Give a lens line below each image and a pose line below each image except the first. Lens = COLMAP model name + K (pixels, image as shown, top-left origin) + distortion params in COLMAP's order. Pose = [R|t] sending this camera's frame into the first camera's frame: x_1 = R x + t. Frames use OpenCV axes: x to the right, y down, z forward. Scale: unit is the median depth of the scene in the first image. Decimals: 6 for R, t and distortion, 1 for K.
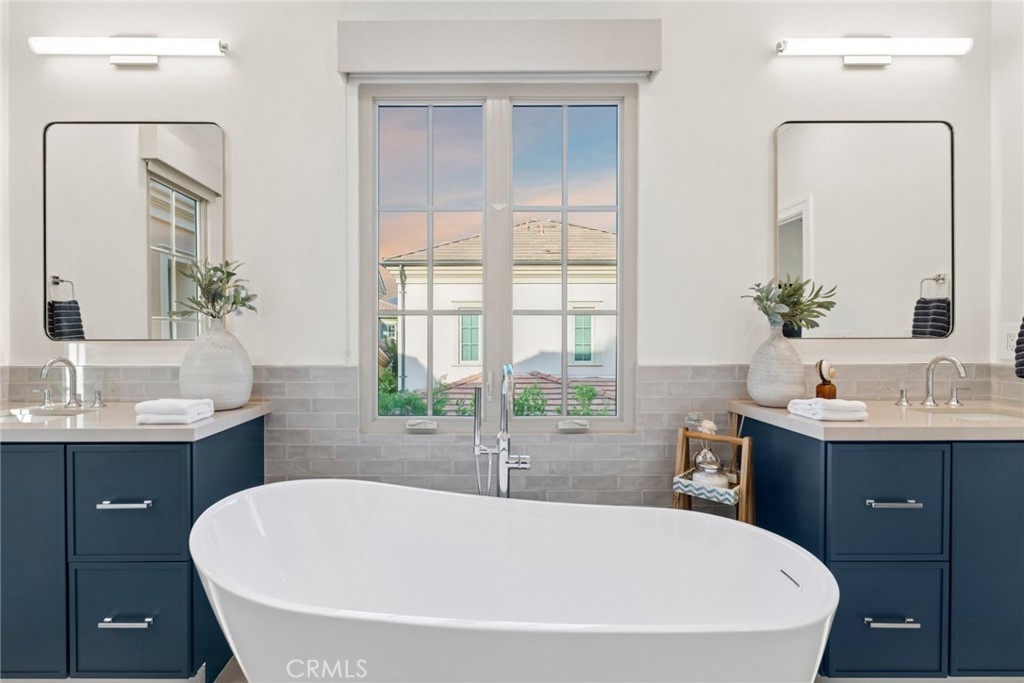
lens RADIAL K [[467.5, 0, 511.3], [0, 467.5, 344.6], [0, 0, 1]] dist [-0.001454, -0.000627]
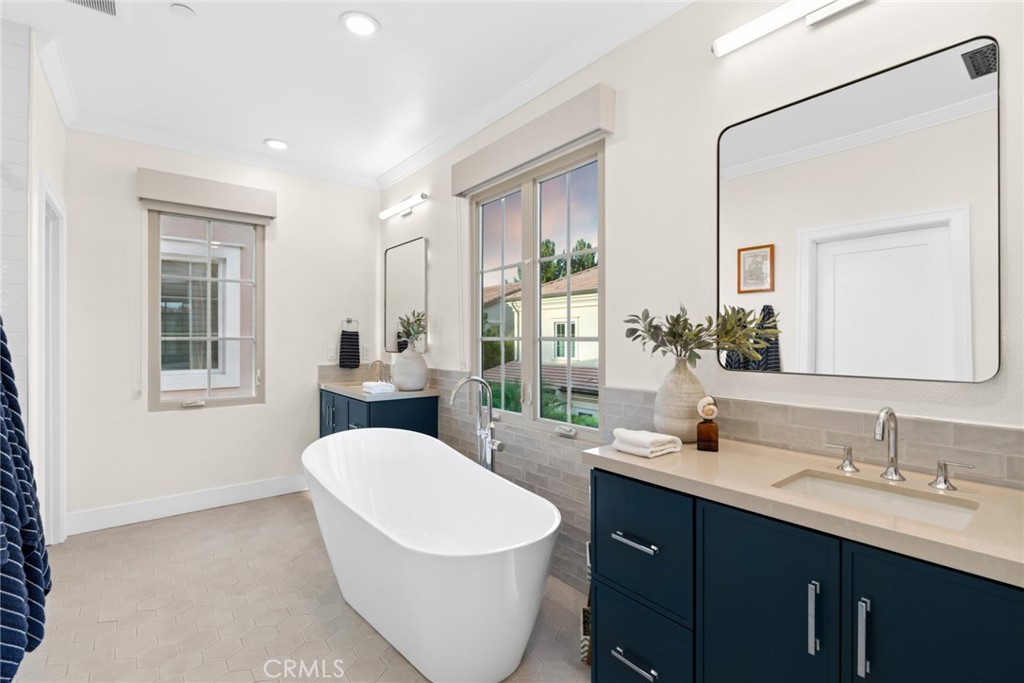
lens RADIAL K [[478.3, 0, 512.0], [0, 478.3, 341.5], [0, 0, 1]] dist [0.011905, -0.001113]
pose [[0.608341, 0.007973, -0.793636, 1.068791], [-0.011394, 0.999934, 0.001312, -0.063656], [0.793594, 0.008244, 0.608392, 0.119462]]
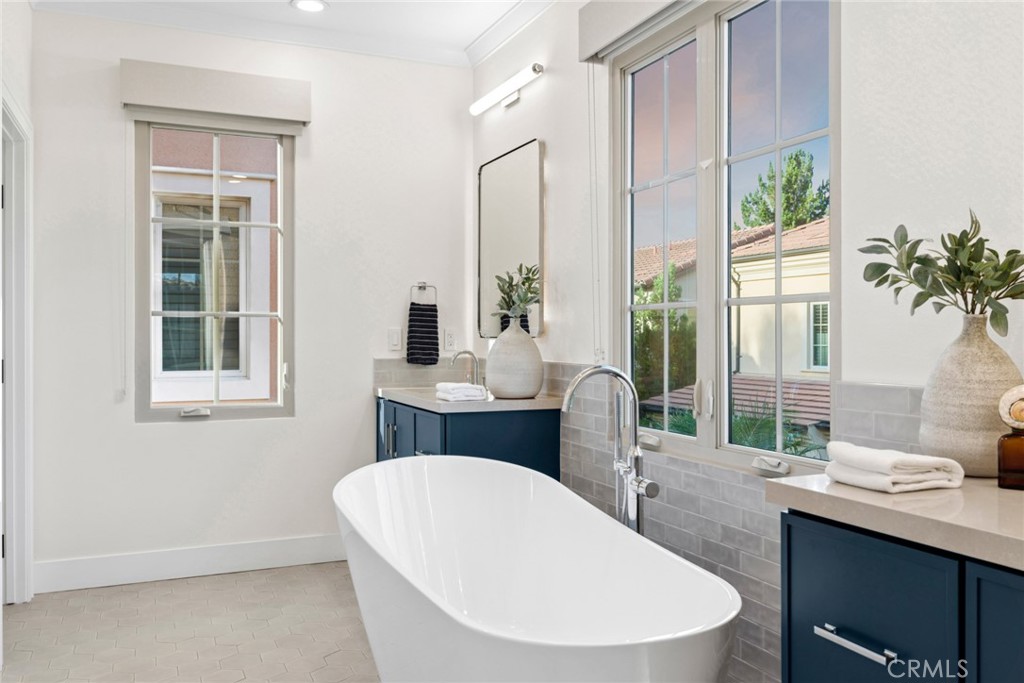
lens RADIAL K [[847.9, 0, 512.0], [0, 847.9, 341.5], [0, 0, 1]] dist [0.008681, 0.004046]
pose [[0.386438, 0.007627, -0.922284, 1.145141], [-0.011800, 0.999925, 0.003325, -0.006542], [0.922240, 0.009598, 0.386499, 0.179312]]
